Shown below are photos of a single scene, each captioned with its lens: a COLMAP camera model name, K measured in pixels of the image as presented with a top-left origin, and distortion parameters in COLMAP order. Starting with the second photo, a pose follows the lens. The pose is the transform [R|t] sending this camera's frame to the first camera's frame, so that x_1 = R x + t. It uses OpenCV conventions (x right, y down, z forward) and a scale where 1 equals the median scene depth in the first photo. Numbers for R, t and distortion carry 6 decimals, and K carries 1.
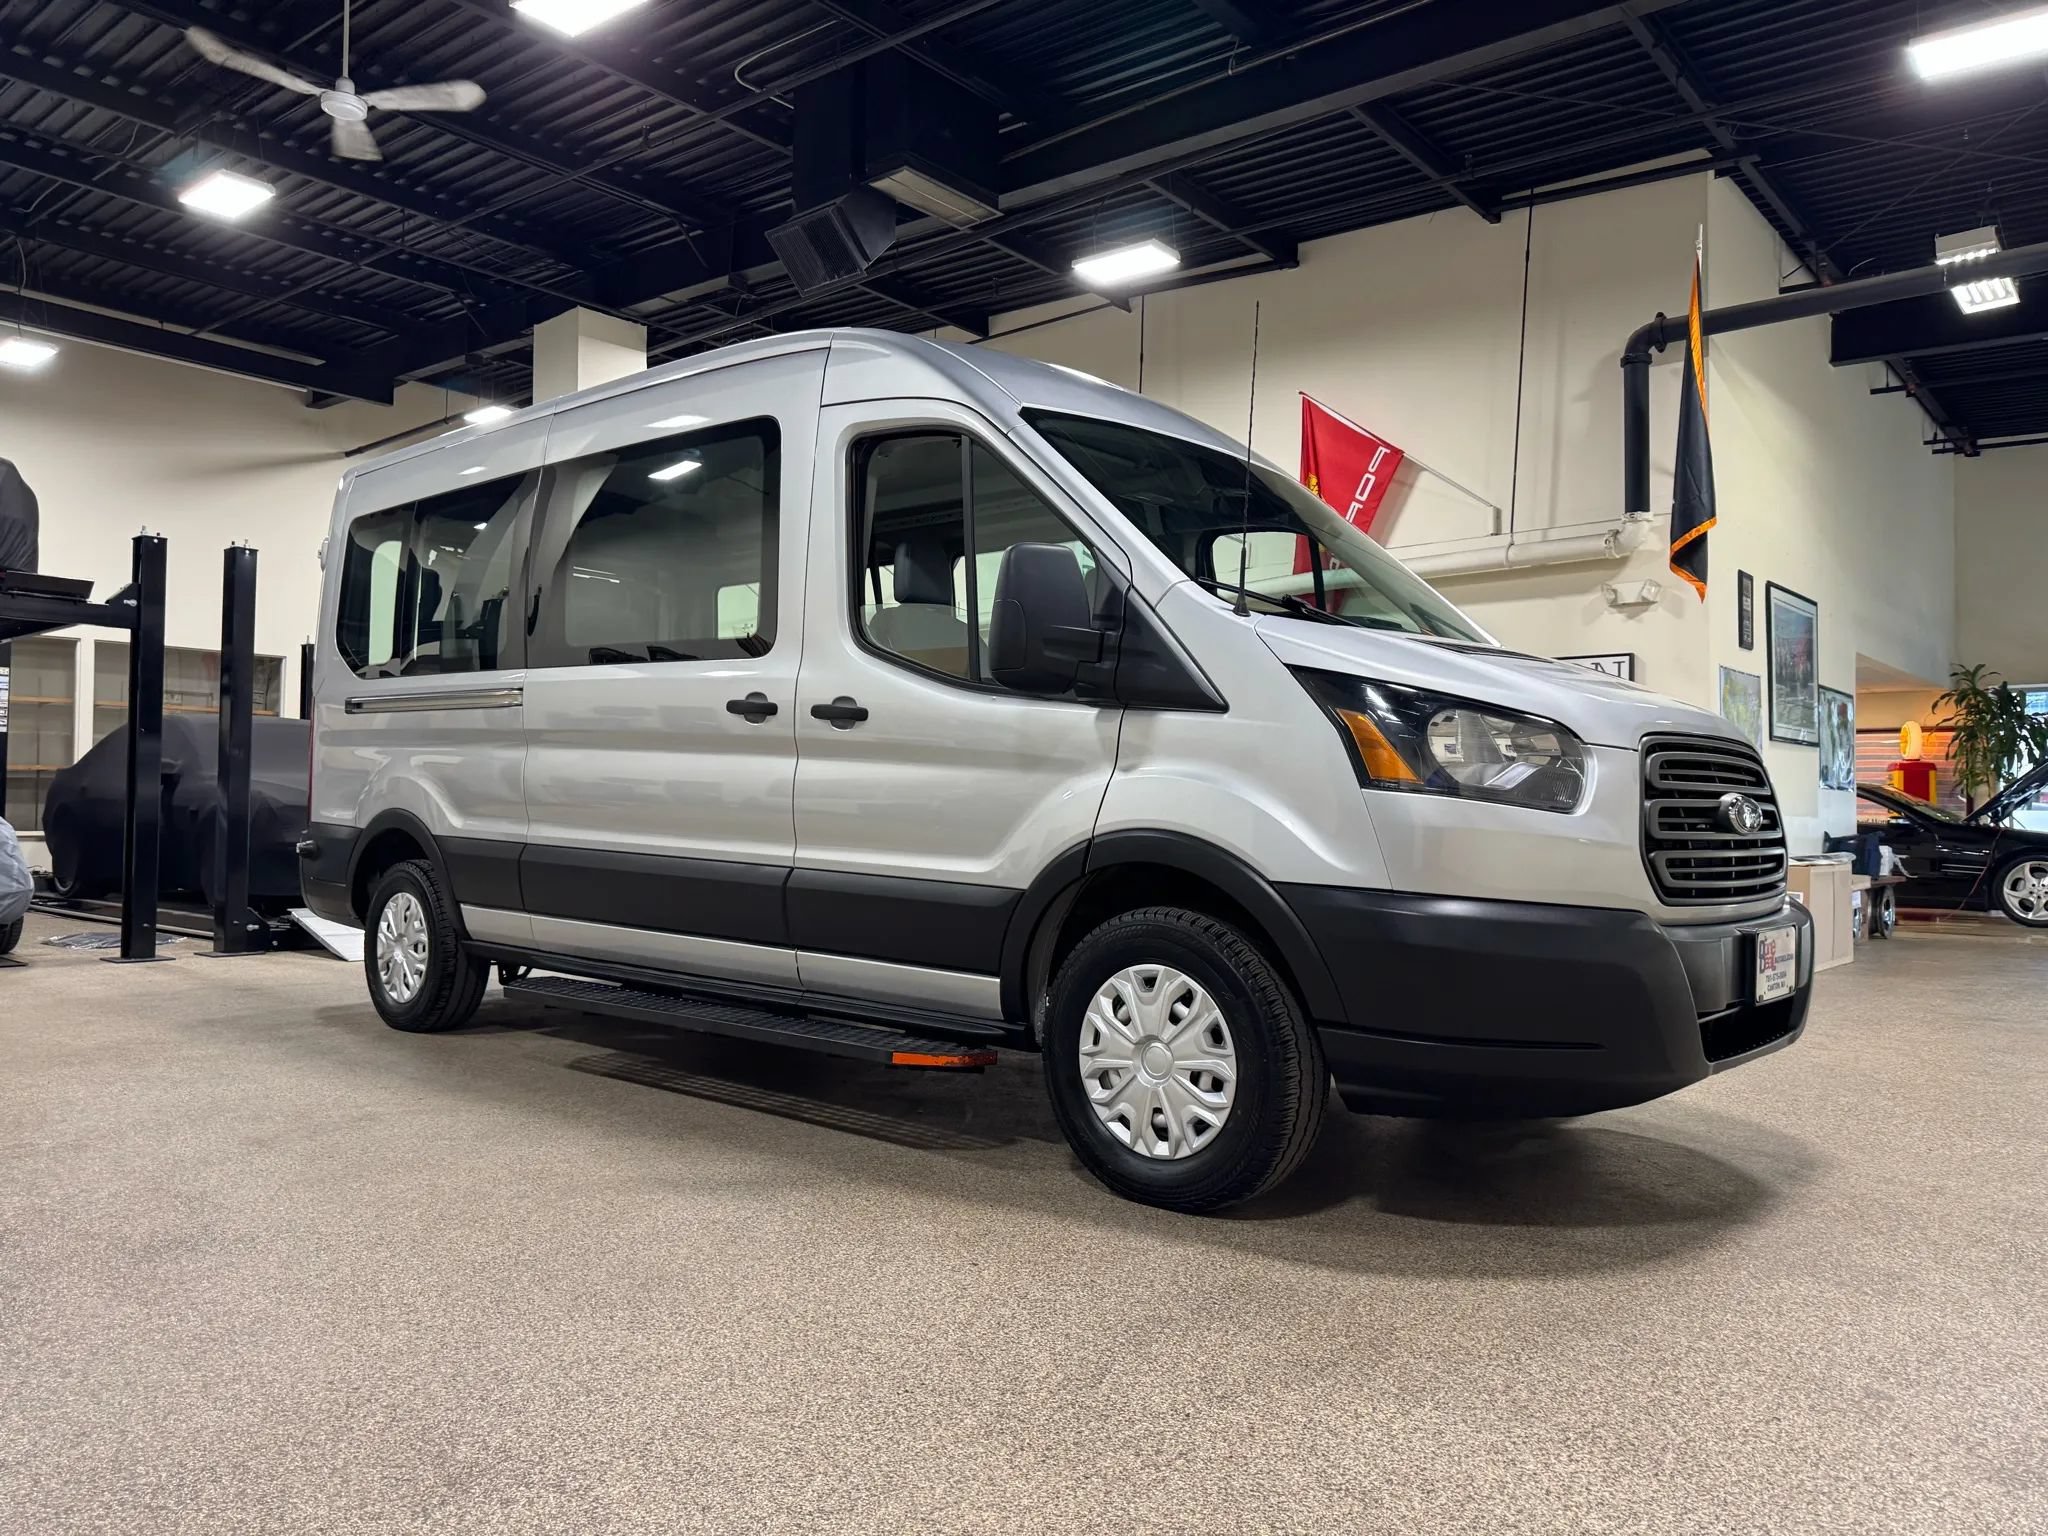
lens RADIAL K [[1472.8, 0, 1049.7], [0, 1472.8, 764.1], [0, 0, 1]] dist [0.080160, -0.072170]
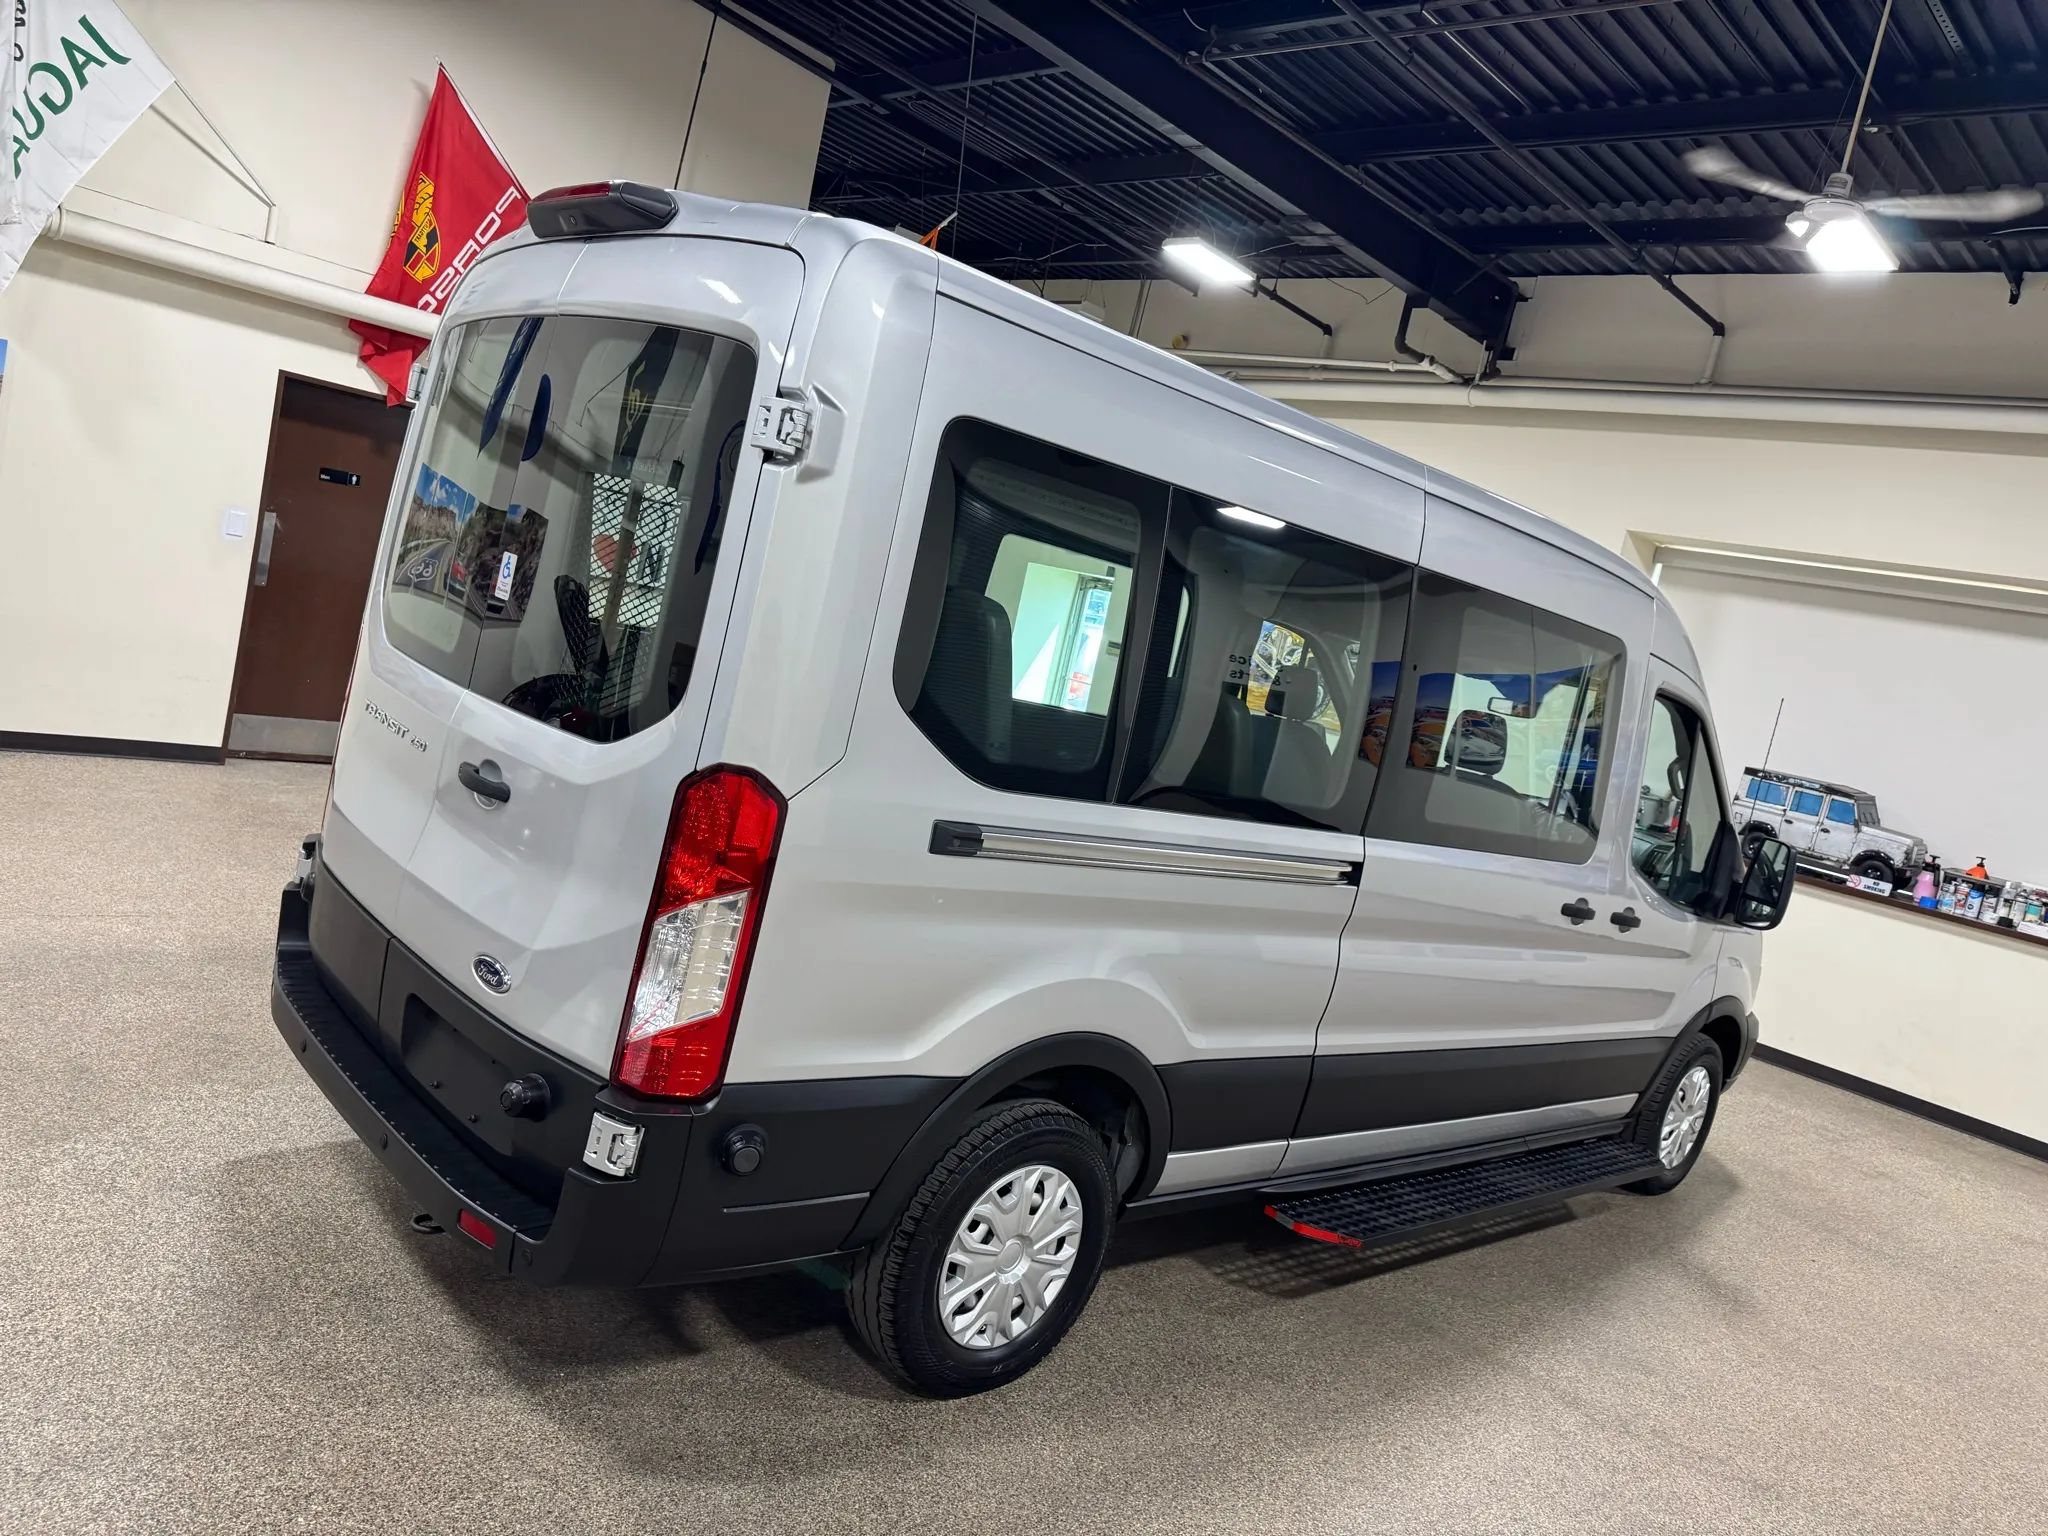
lens RADIAL K [[1454.6, 0, 1027.6], [0, 1454.6, 777.6], [0, 0, 1]] dist [0.025344, -0.023963]
pose [[0.103256, -0.107247, 0.988856, -1.353637], [-0.239876, 0.962141, 0.129398, -0.182019], [-0.965297, -0.250564, 0.073621, 1.388107]]
